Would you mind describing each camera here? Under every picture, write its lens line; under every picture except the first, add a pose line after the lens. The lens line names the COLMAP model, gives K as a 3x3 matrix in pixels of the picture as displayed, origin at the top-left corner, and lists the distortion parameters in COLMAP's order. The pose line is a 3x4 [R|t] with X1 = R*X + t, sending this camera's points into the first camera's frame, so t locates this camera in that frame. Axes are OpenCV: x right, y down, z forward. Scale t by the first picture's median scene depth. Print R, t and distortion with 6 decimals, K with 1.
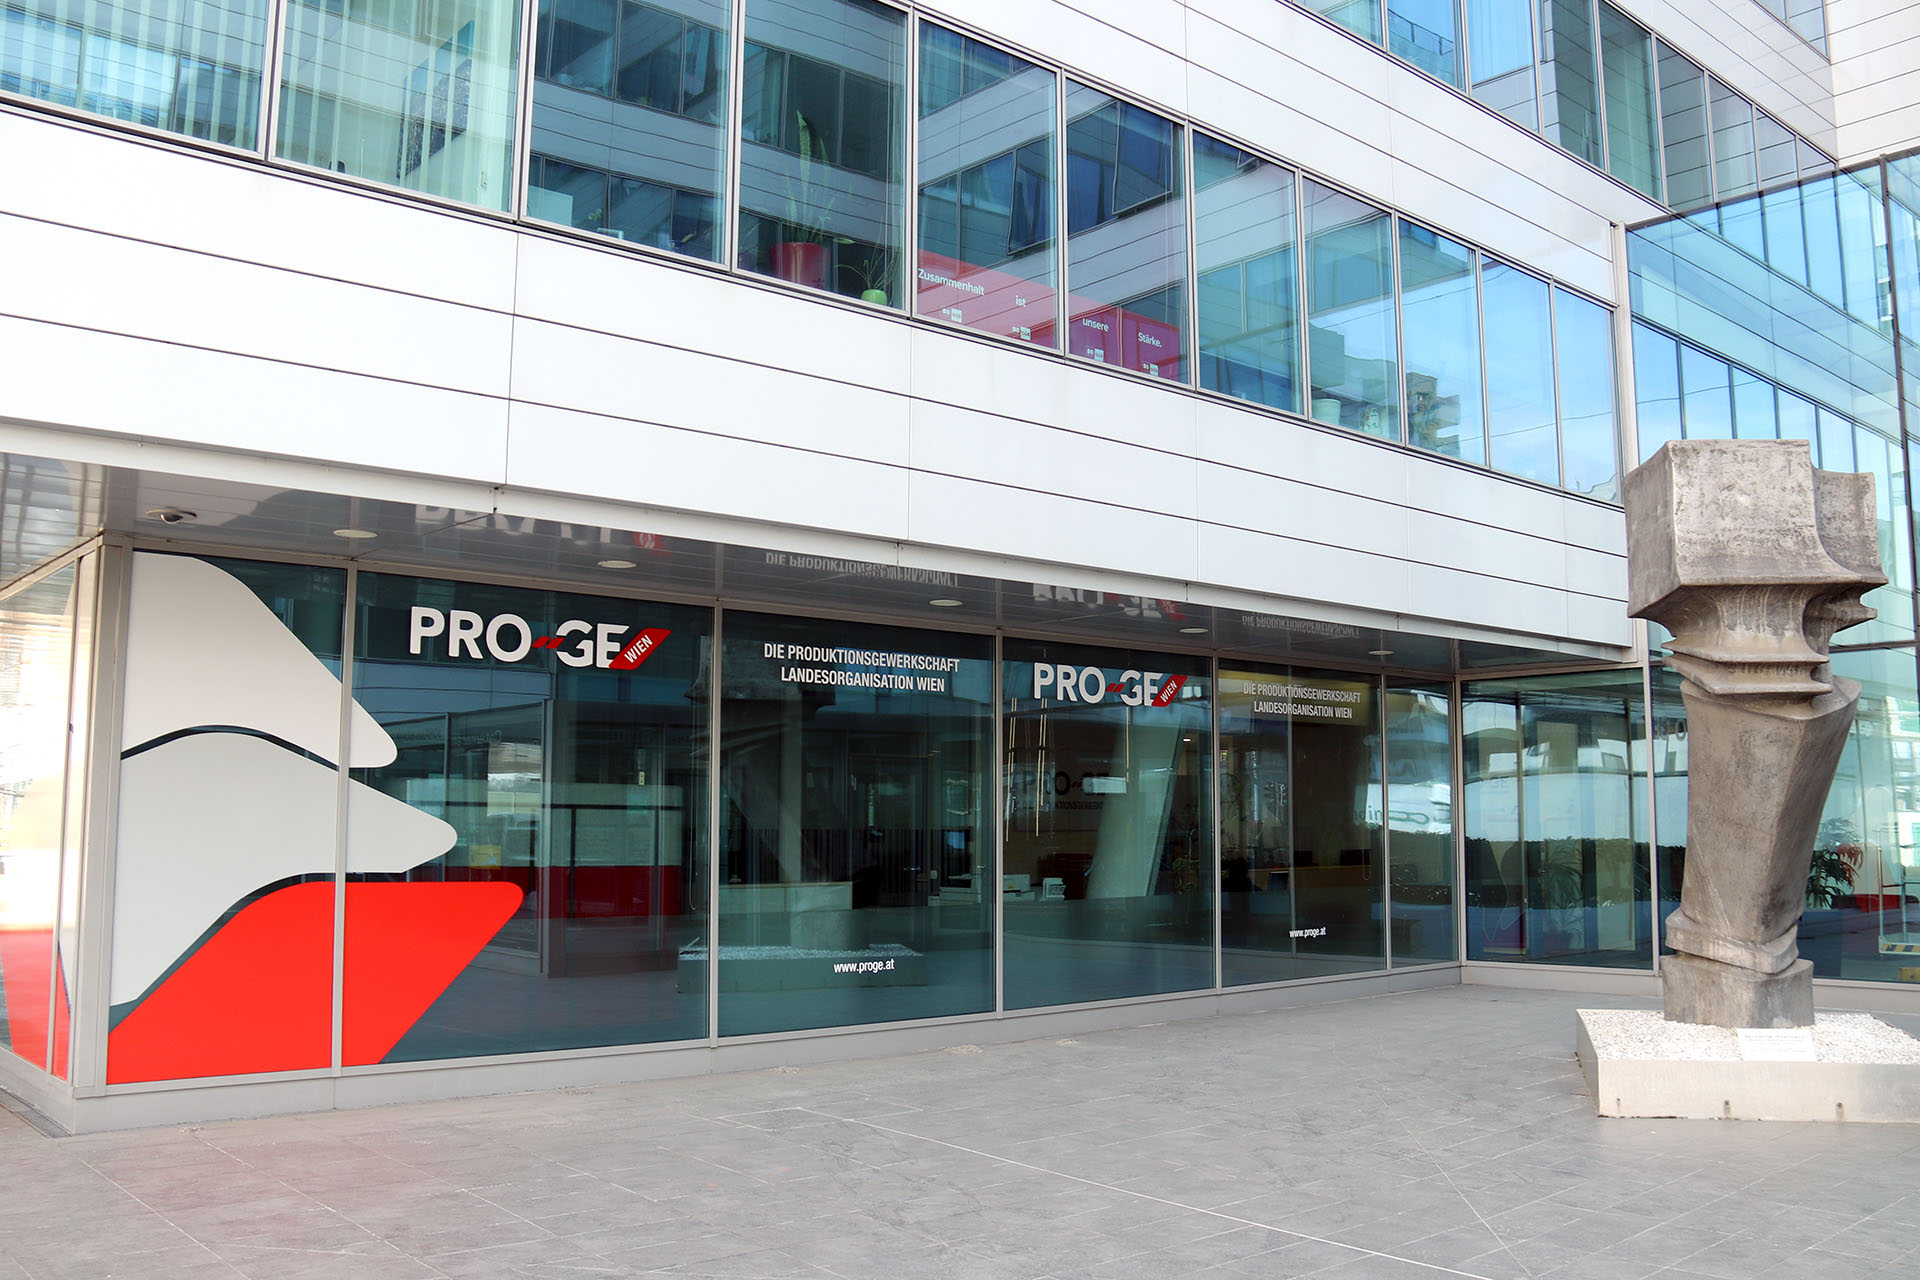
lens RADIAL K [[1609.1, 0, 1011.4], [0, 1609.1, 642.6], [0, 0, 1]] dist [-0.189293, 0.171076]
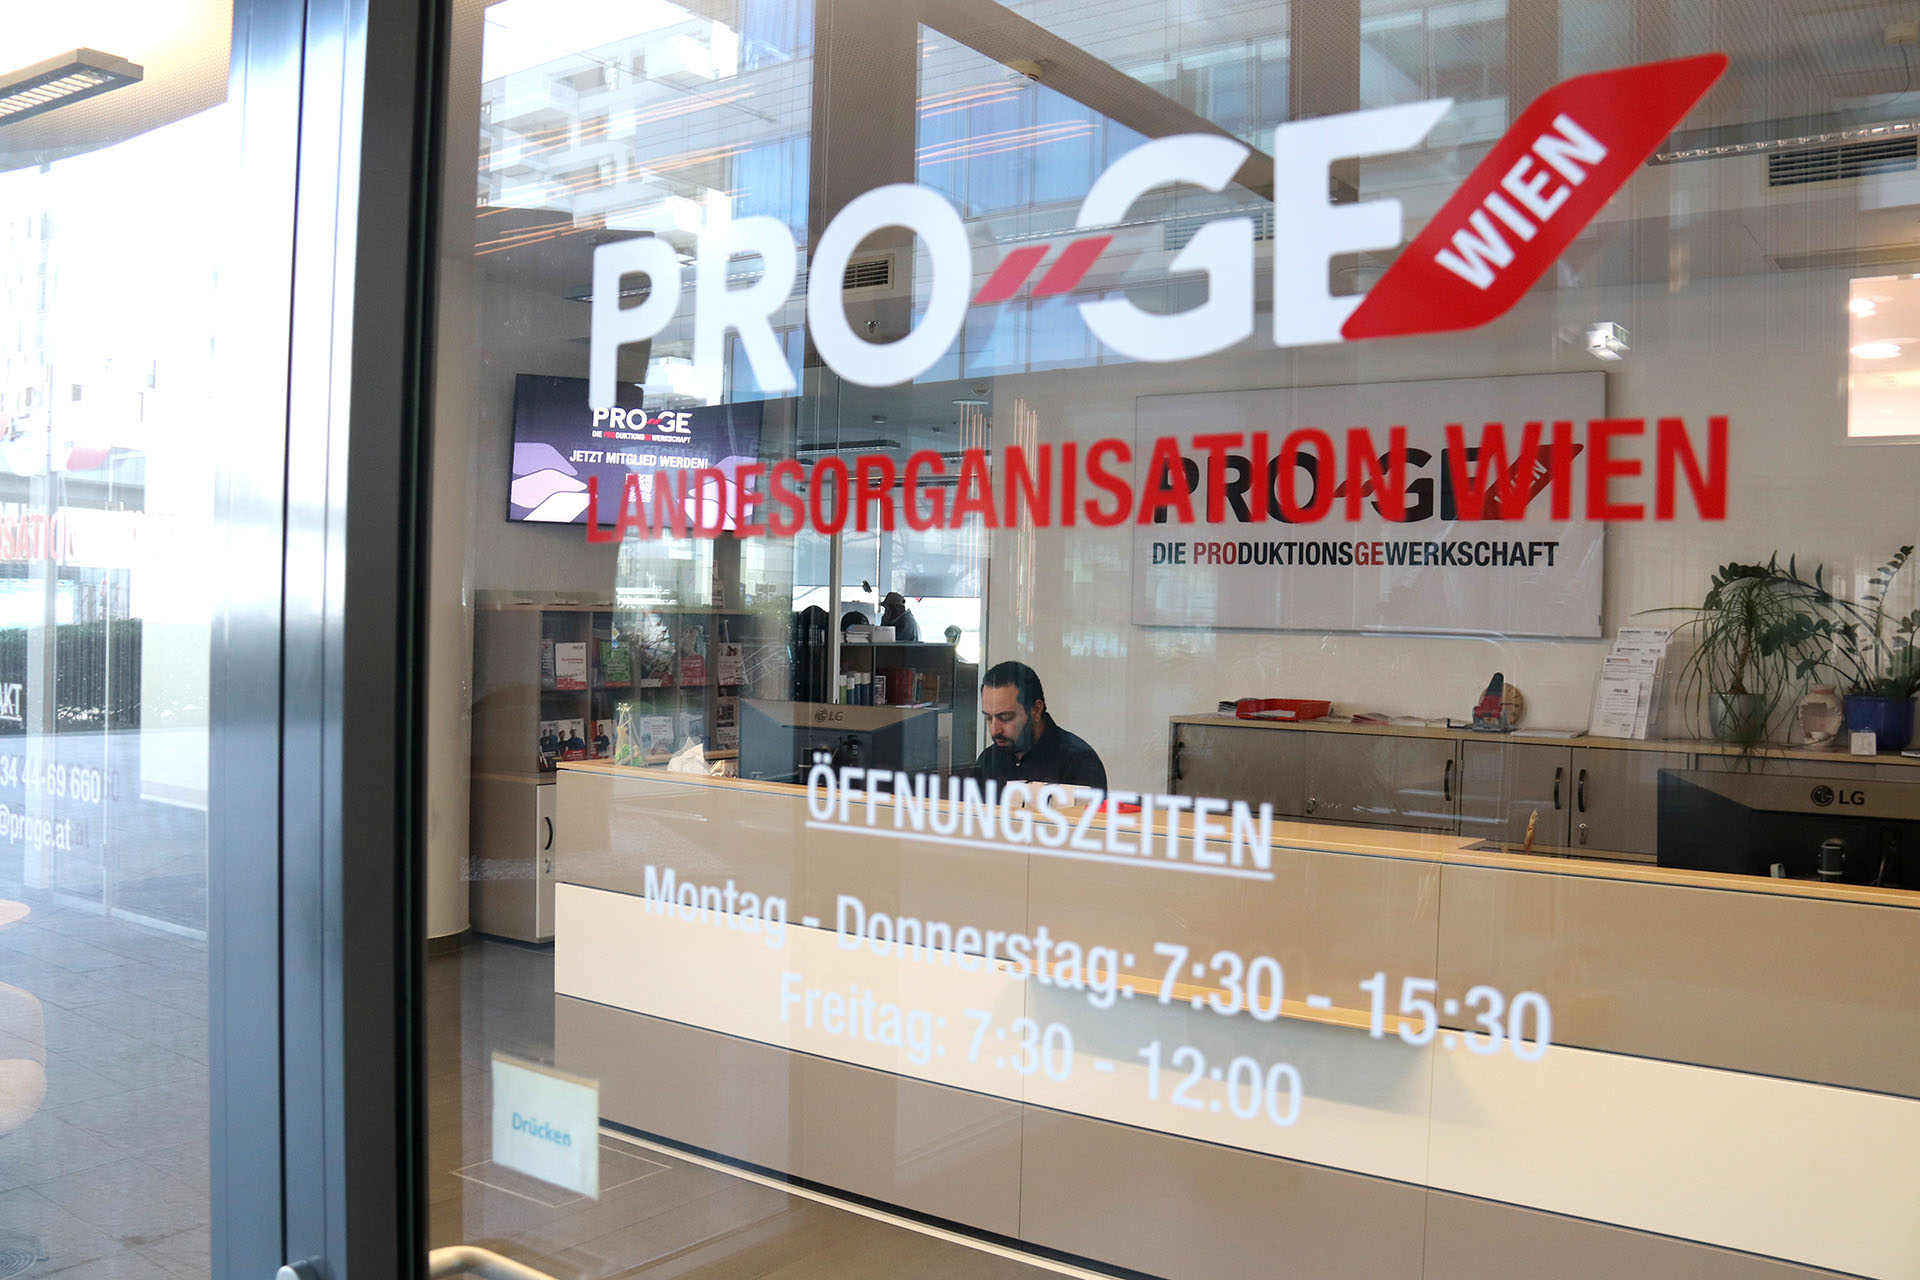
lens RADIAL K [[1609.1, 0, 1011.4], [0, 1609.1, 642.6], [0, 0, 1]] dist [-0.189293, 0.171076]
pose [[0.230301, 0.005877, -0.973102, -0.080109], [0.087886, 0.995770, 0.026814, 0.042572], [0.969143, -0.091697, 0.228810, 0.914485]]
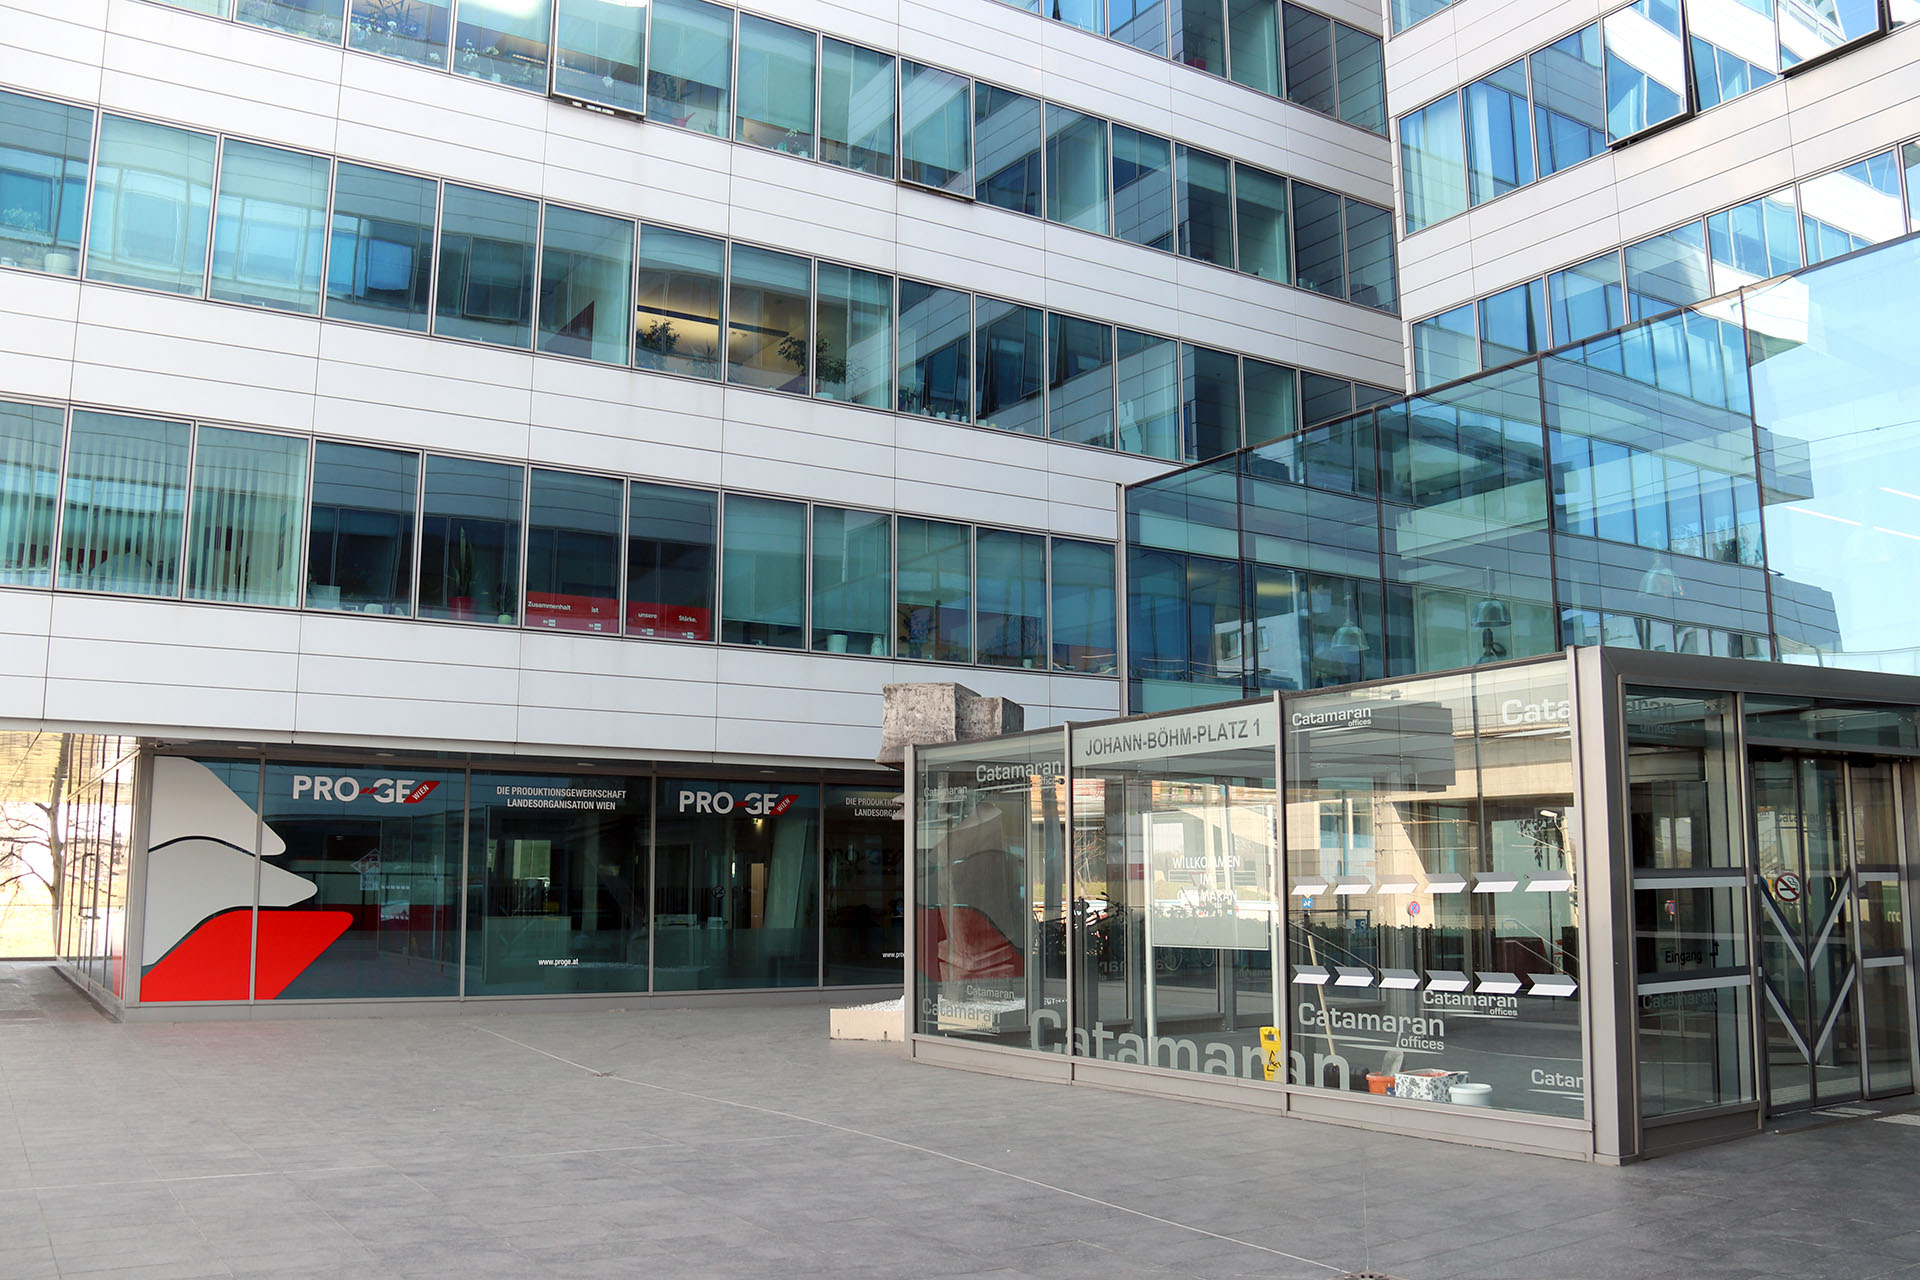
lens RADIAL K [[1609.1, 0, 1011.4], [0, 1609.1, 642.6], [0, 0, 1]] dist [-0.189293, 0.171076]
pose [[0.990506, -0.025192, -0.135138, 0.747668], [0.019946, 0.998999, -0.040030, -0.088177], [0.136011, 0.036955, 0.990018, -0.804603]]
